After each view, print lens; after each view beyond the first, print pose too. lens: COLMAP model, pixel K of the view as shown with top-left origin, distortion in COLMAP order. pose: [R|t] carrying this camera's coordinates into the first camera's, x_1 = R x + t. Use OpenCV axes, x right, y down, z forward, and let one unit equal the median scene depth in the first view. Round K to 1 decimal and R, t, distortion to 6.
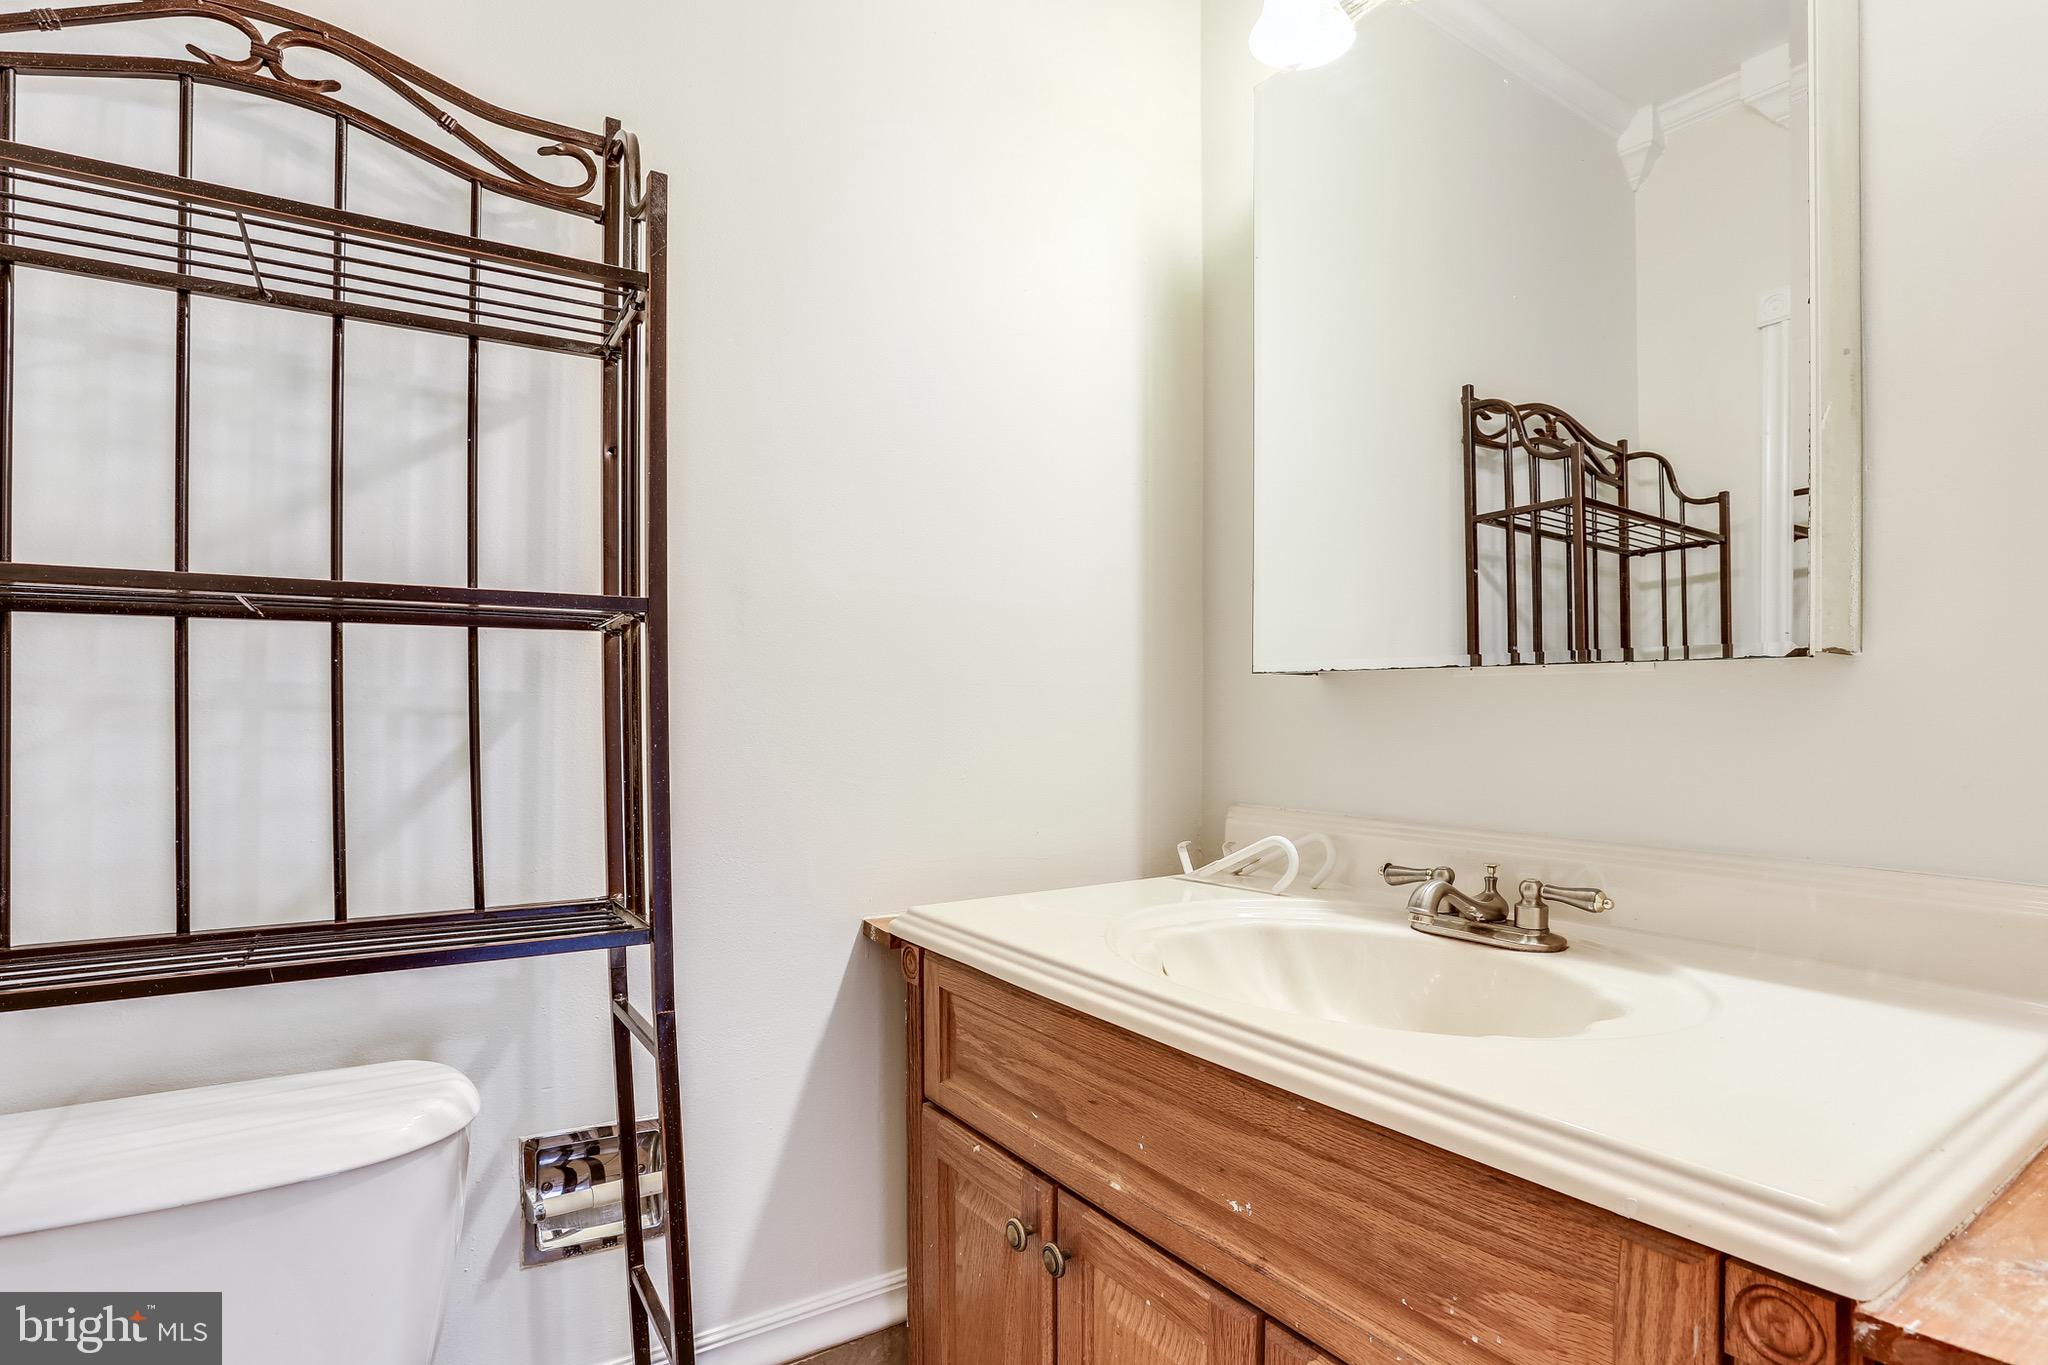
lens RADIAL K [[1036.1, 0, 993.9], [0, 1036.1, 709.0], [0, 0, 1]] dist [-0.057410, 0.021705]
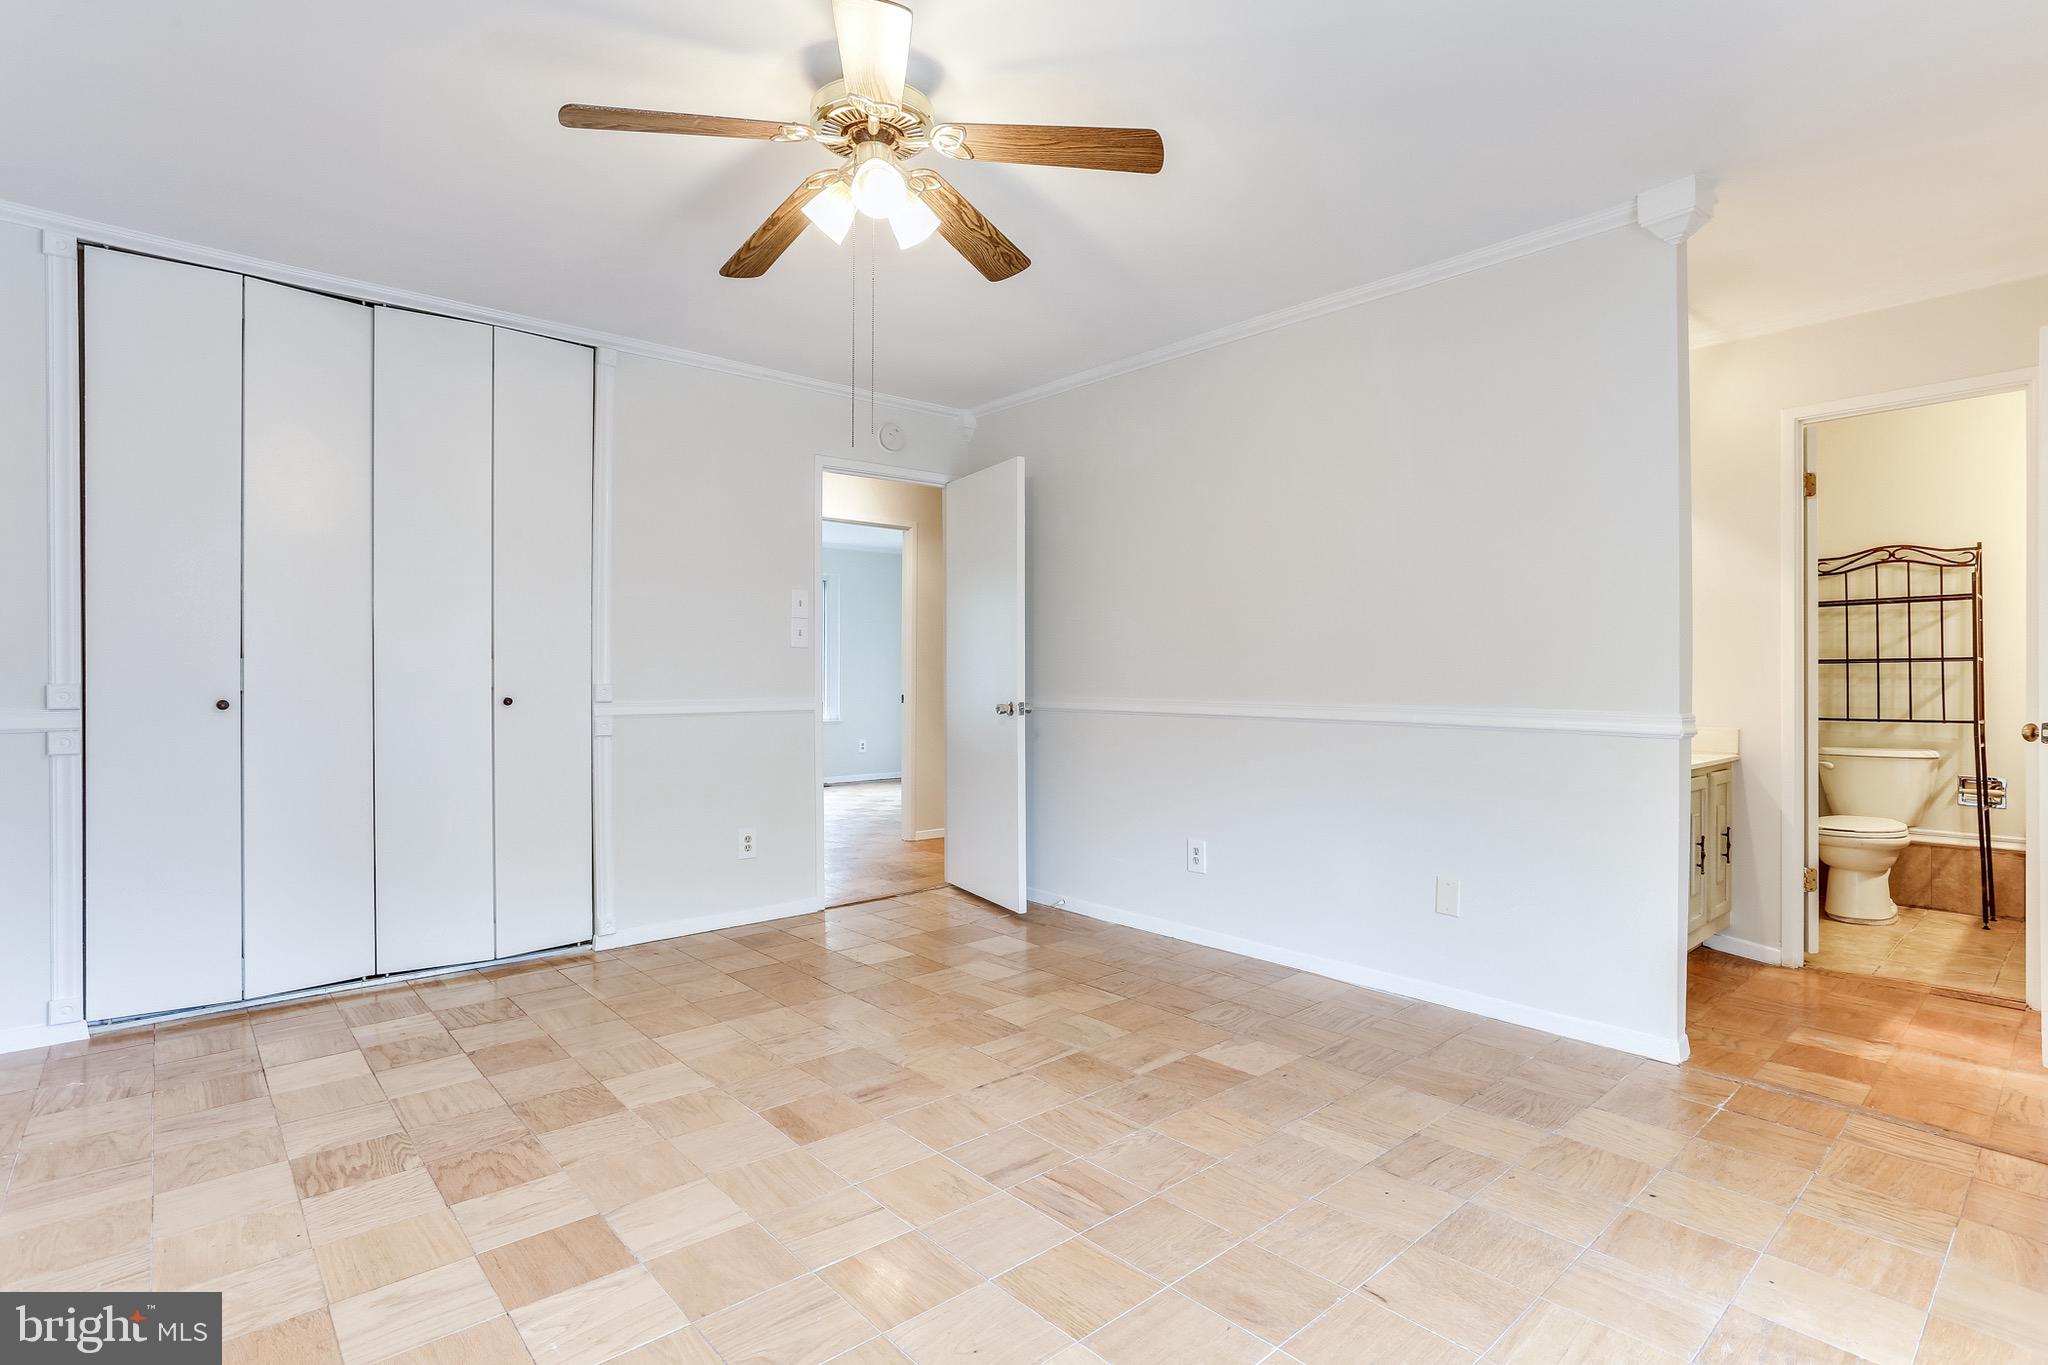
lens RADIAL K [[976.3, 0, 1028.6], [0, 976.3, 677.8], [0, 0, 1]] dist [-0.000202, 0.000329]
pose [[0.145560, -0.003821, -0.989342, 3.479519], [0.006837, 0.999973, -0.002856, -0.020521], [0.989326, -0.006349, 0.145582, -4.004979]]
